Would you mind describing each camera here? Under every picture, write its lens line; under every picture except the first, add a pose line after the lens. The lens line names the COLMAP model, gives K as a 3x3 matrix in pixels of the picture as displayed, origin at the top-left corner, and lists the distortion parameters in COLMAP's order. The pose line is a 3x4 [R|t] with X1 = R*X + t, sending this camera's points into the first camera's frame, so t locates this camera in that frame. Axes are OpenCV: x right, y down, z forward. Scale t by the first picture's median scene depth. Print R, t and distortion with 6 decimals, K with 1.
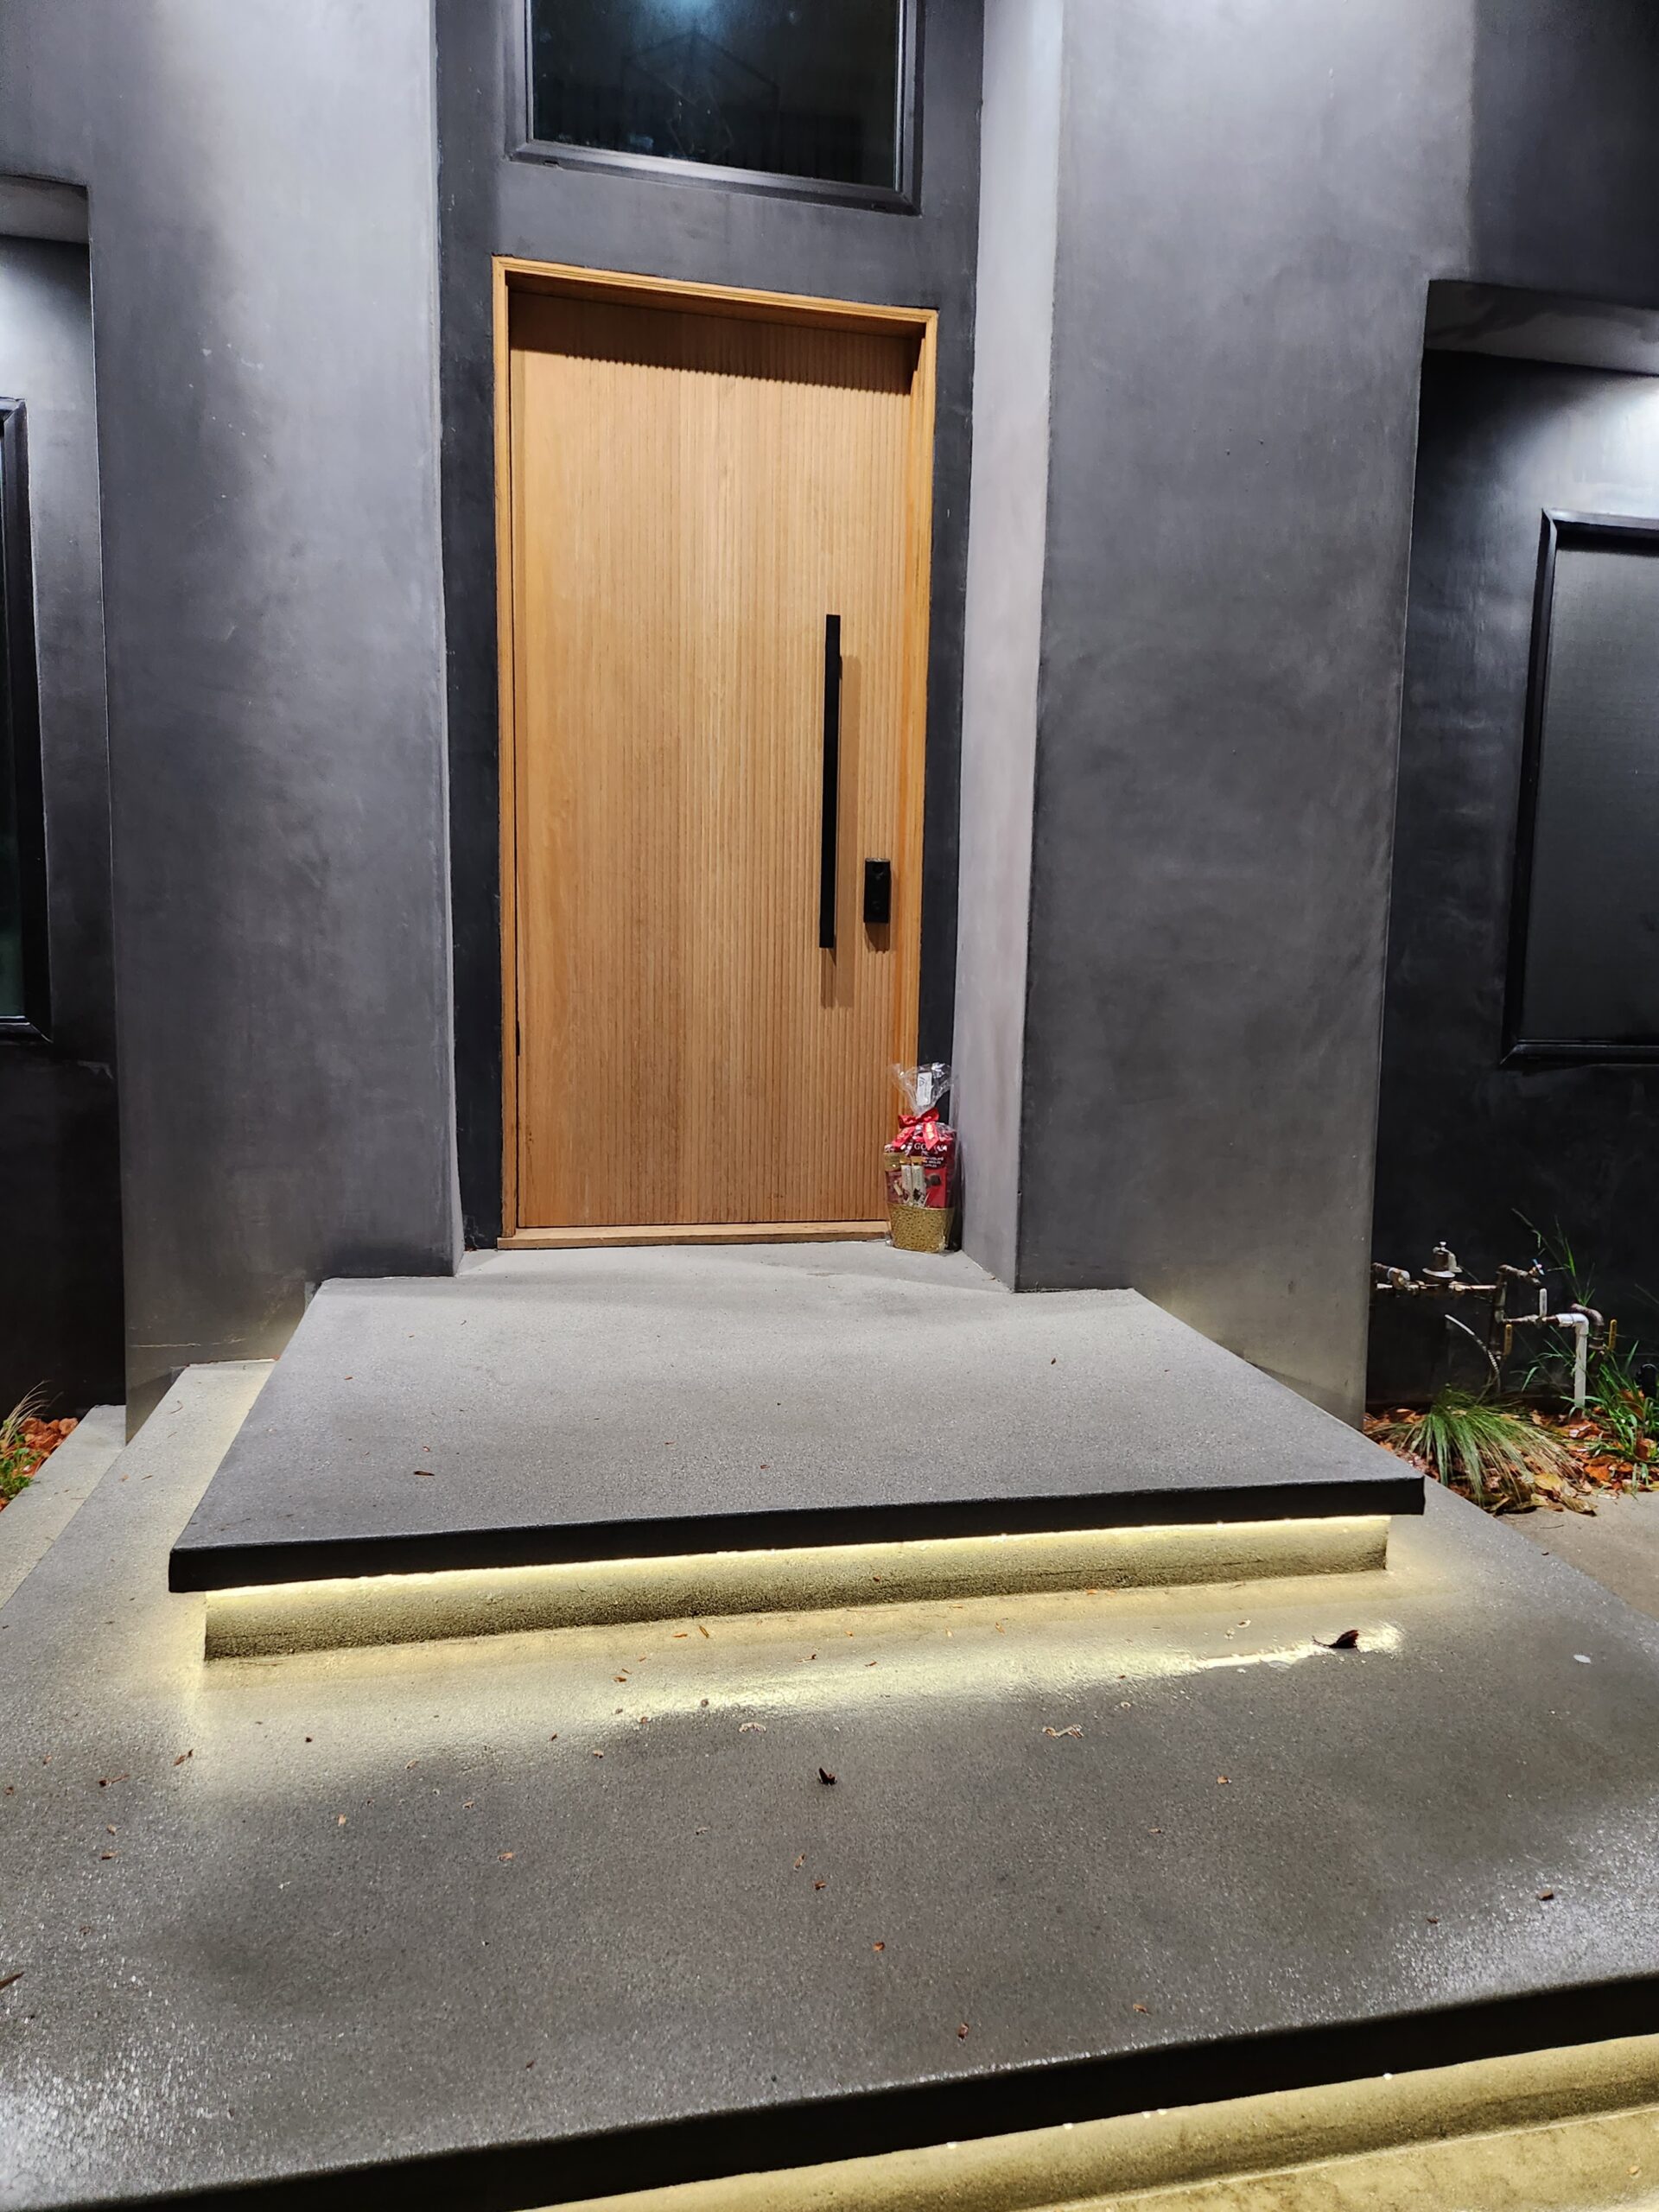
lens RADIAL K [[1458.9, 0, 841.2], [0, 1458.9, 1115.0], [0, 0, 1]] dist [0.043654, -0.003560]
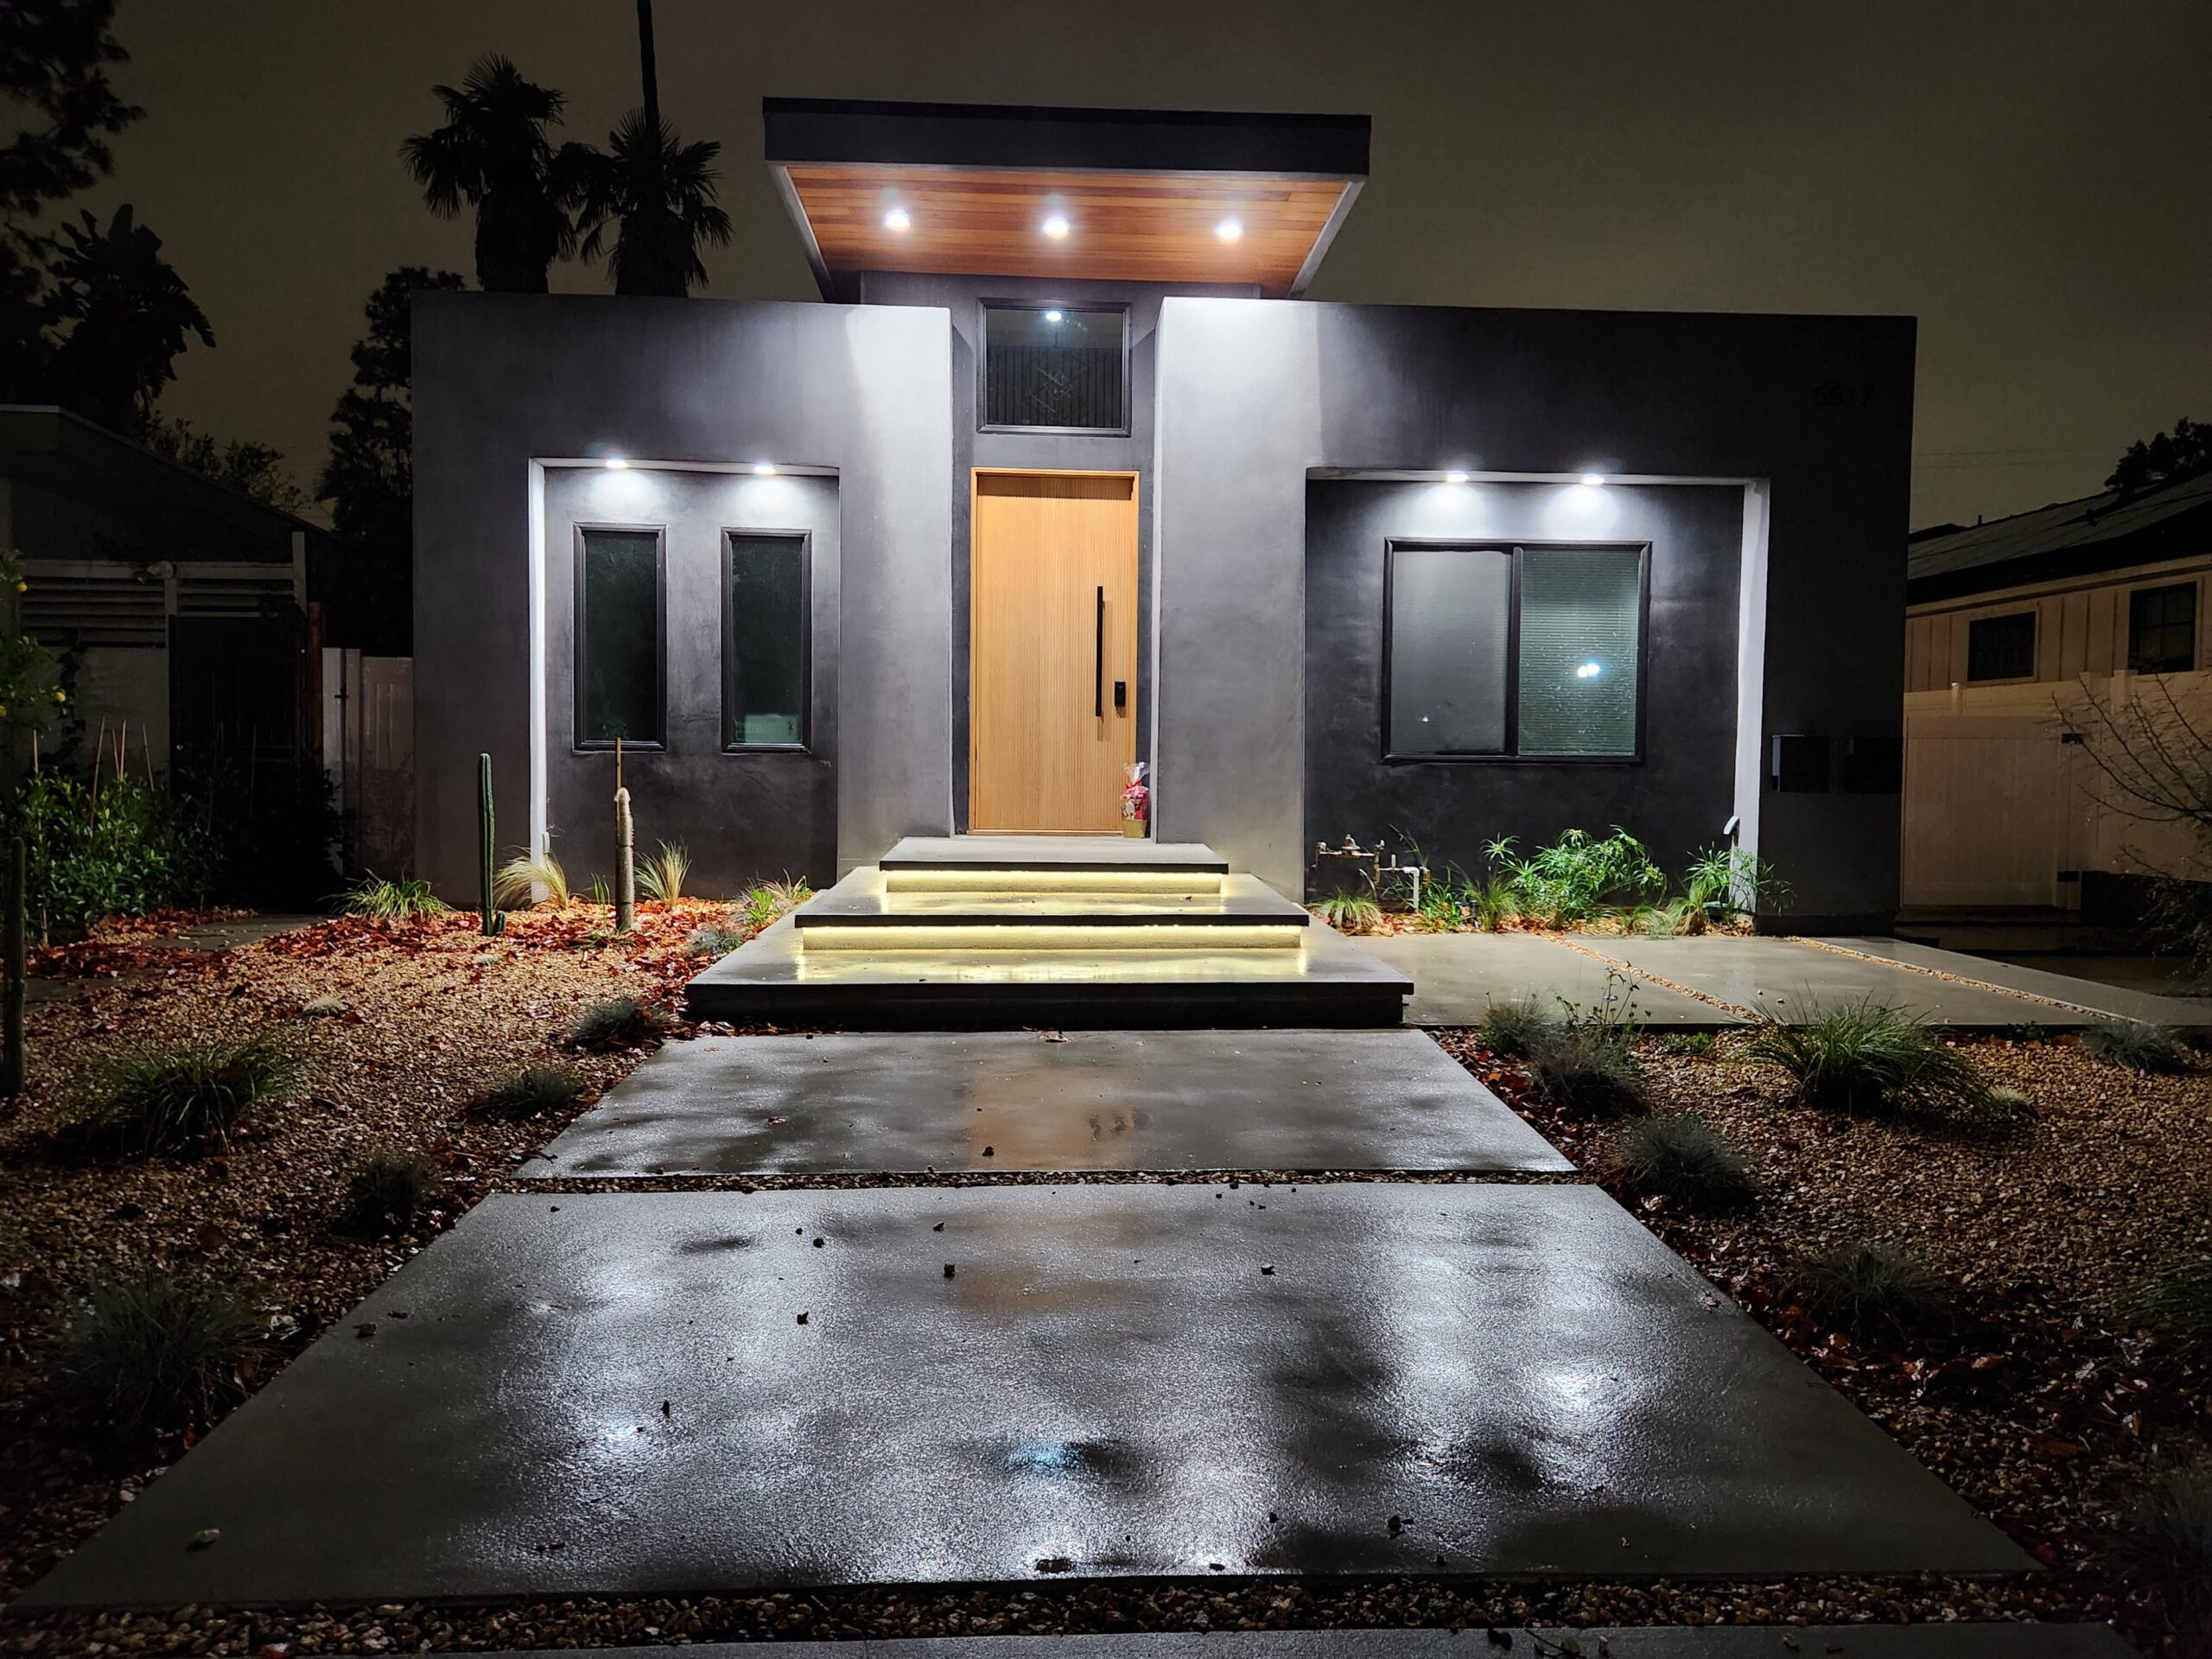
lens RADIAL K [[1458.9, 0, 1102.5], [0, 1458.9, 827.7], [0, 0, 1]] dist [0.043654, -0.003560]
pose [[0.988295, -0.002030, -0.152540, 0.394901], [-0.008100, 0.997803, -0.065755, 0.248230], [0.152339, 0.066220, 0.986107, -1.505297]]
